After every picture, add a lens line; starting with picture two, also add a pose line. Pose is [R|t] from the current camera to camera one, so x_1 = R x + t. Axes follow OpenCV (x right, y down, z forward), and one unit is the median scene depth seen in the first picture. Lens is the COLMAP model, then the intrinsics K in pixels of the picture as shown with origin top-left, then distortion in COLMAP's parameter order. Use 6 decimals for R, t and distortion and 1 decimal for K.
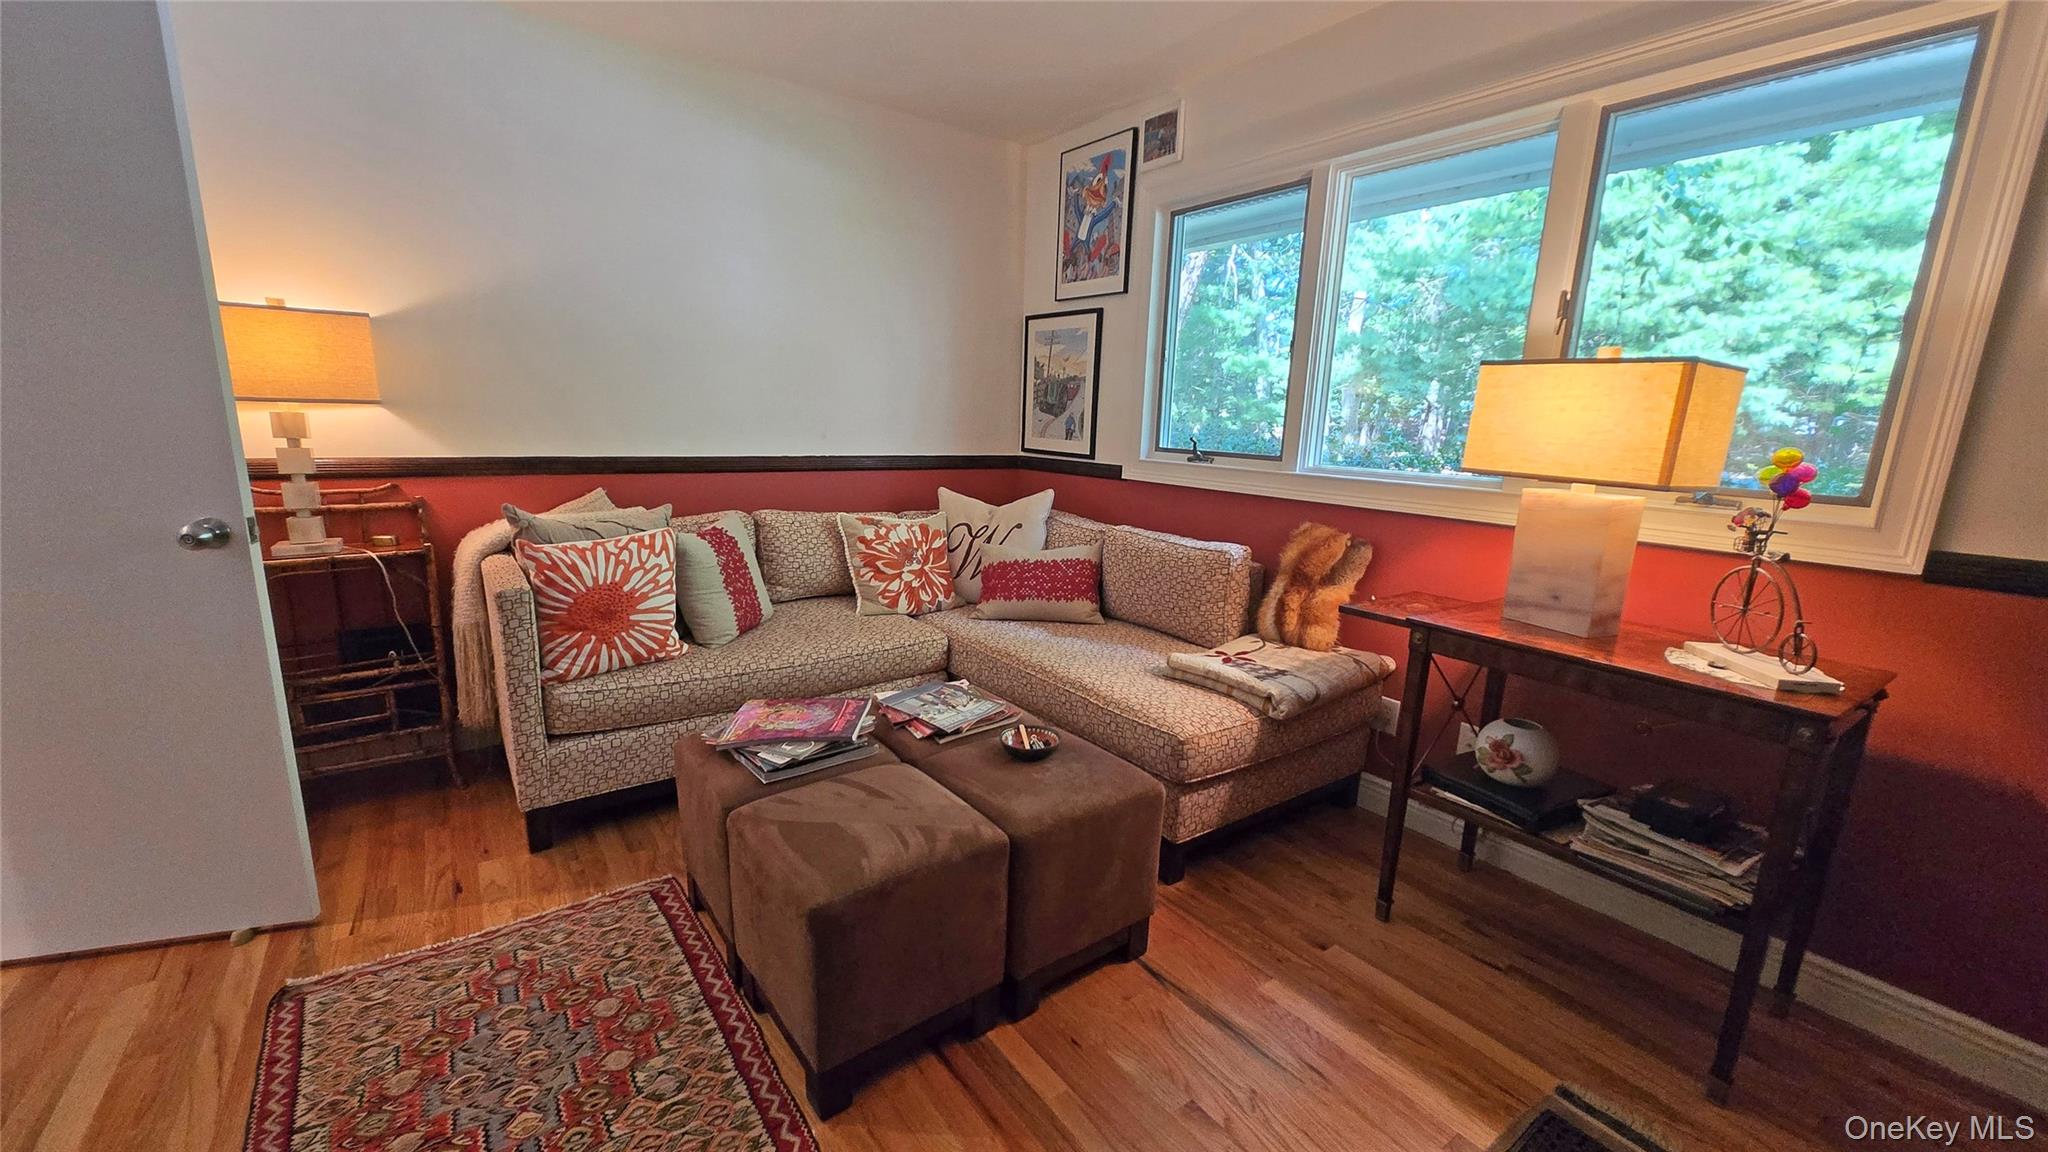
lens RADIAL K [[796.6, 0, 1000.8], [0, 796.6, 583.6], [0, 0, 1]] dist [0.000536, -0.000080]
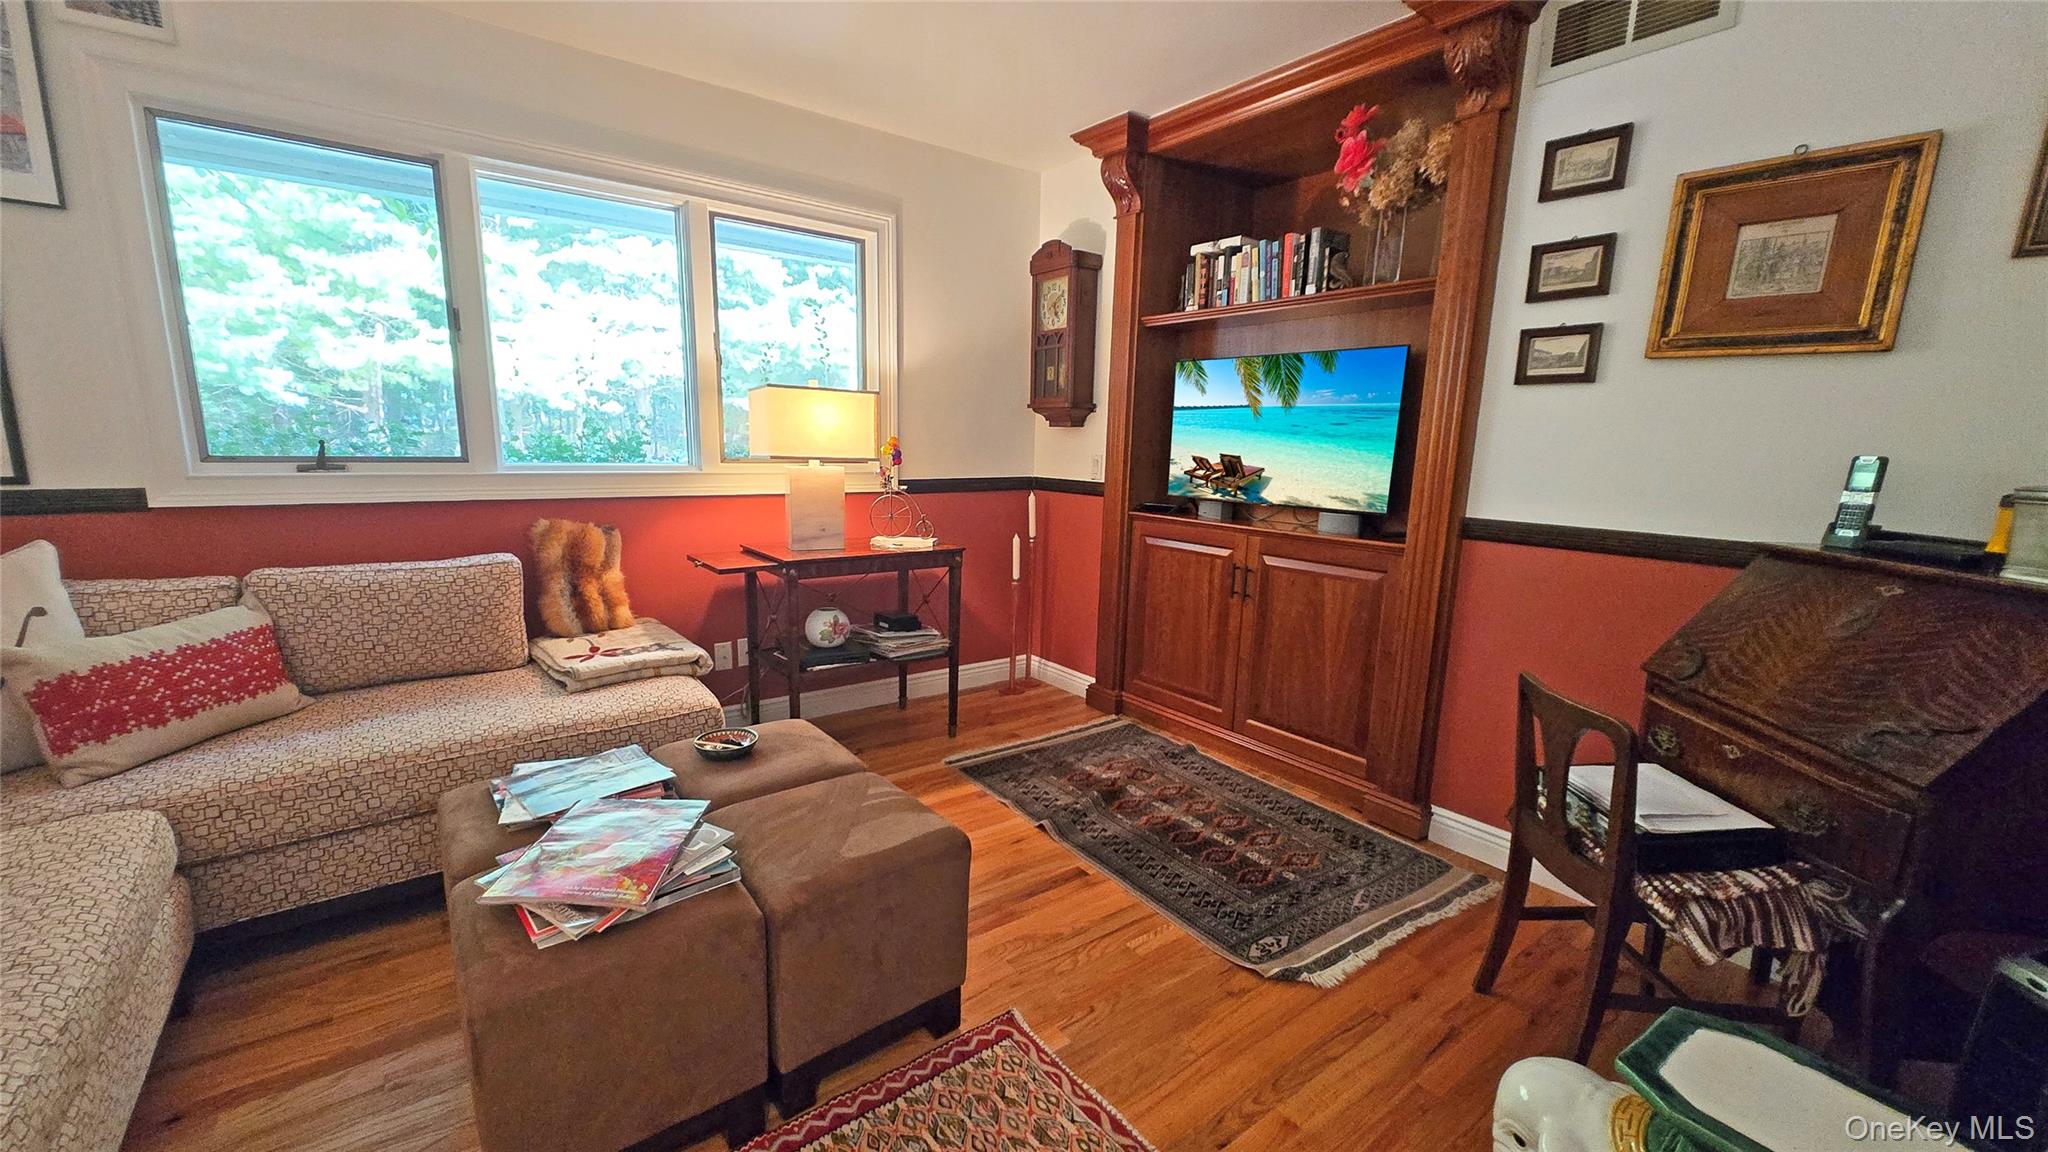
lens RADIAL K [[806.8, 0, 1016.5], [0, 806.8, 589.5], [0, 0, 1]] dist [0.001174, -0.000511]
pose [[-0.030583, -0.216762, 0.975745, -0.757892], [0.182895, 0.958507, 0.218665, -0.121167], [-0.982657, 0.185147, 0.010331, 0.466840]]
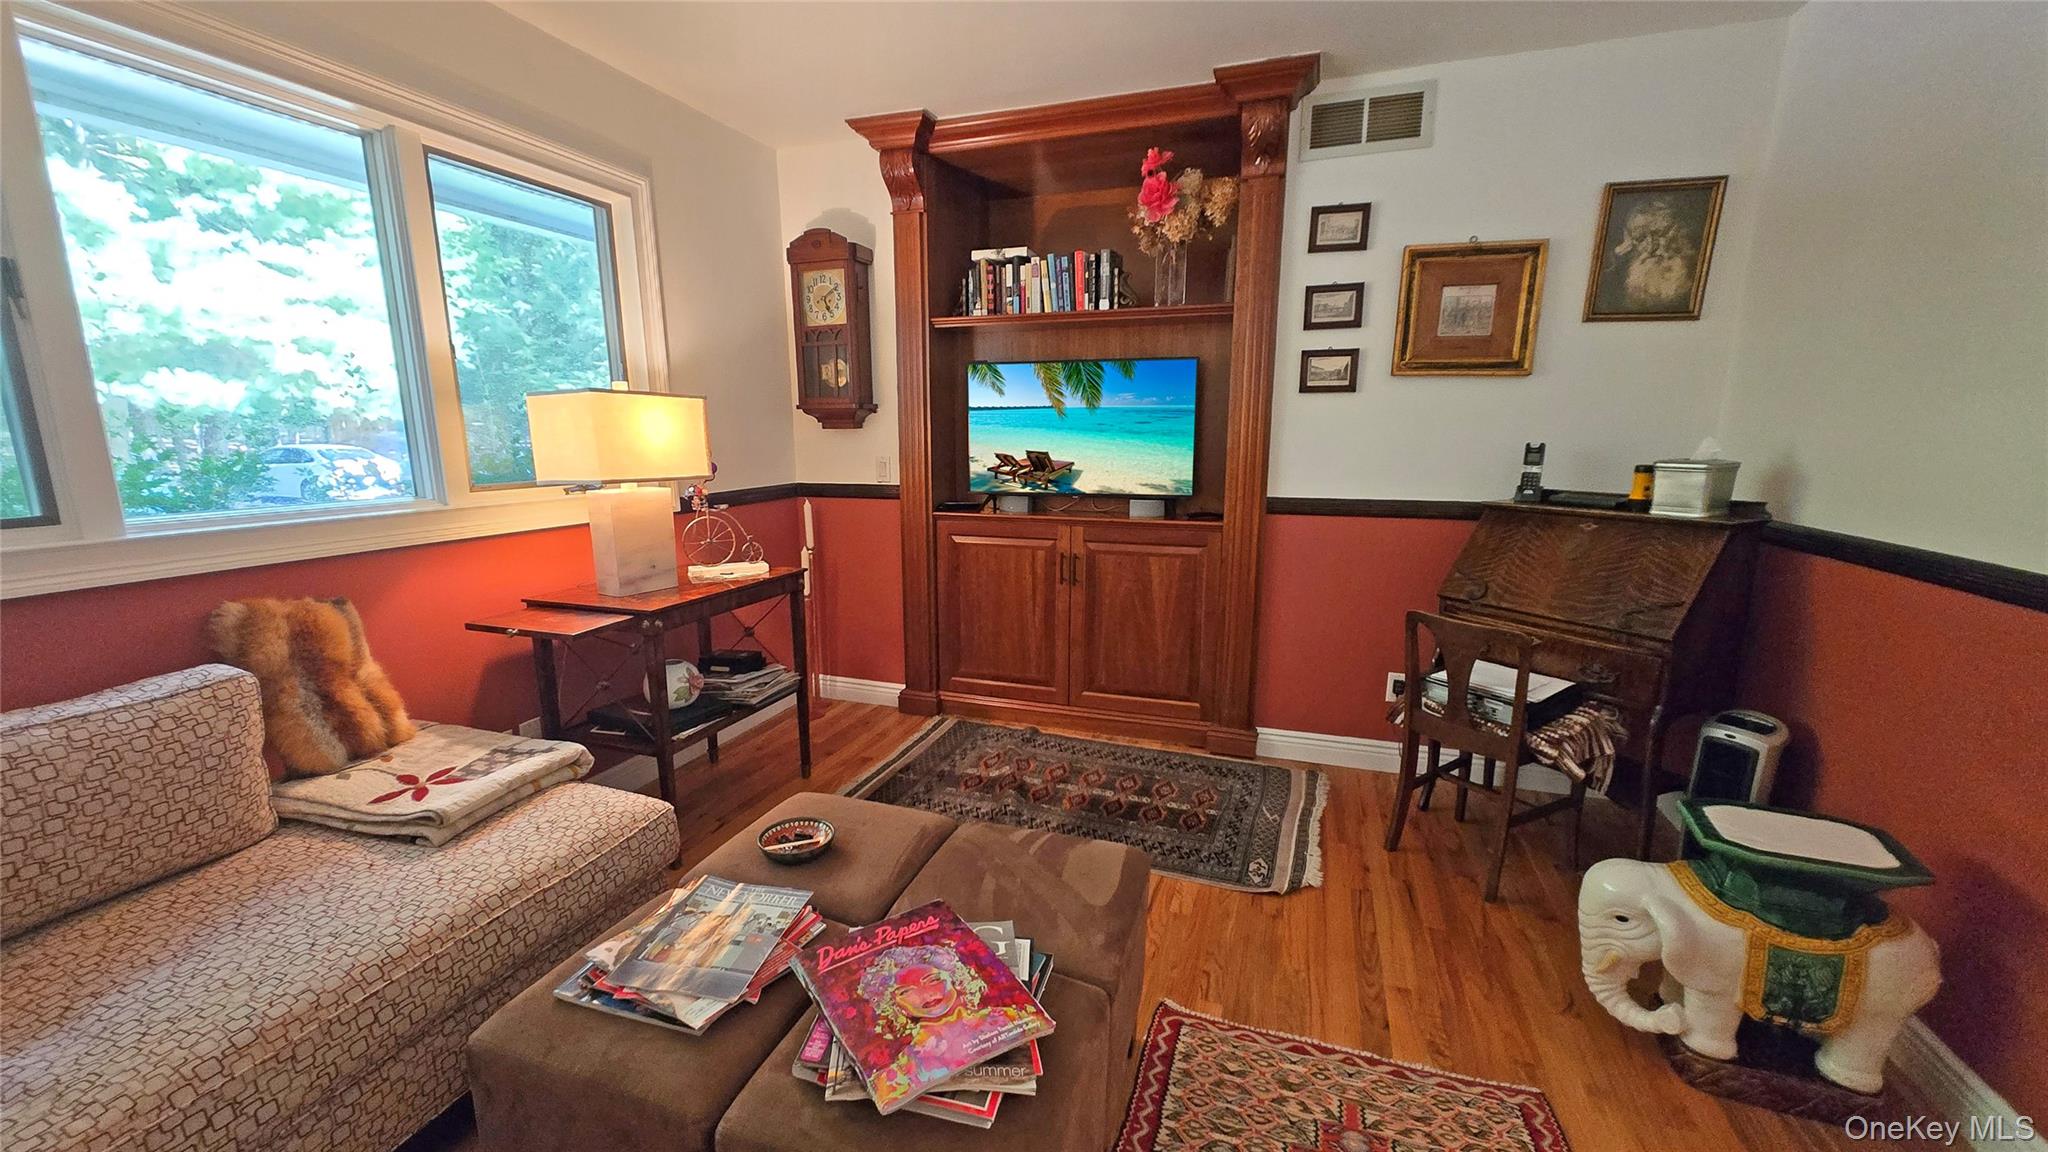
lens RADIAL K [[806.8, 0, 1016.5], [0, 806.8, 589.5], [0, 0, 1]] dist [0.001174, -0.000511]
pose [[-0.575604, -0.190641, 0.795196, -0.579452], [0.153954, 0.929790, 0.334348, -0.238292], [-0.803106, 0.314876, -0.505841, 0.929113]]
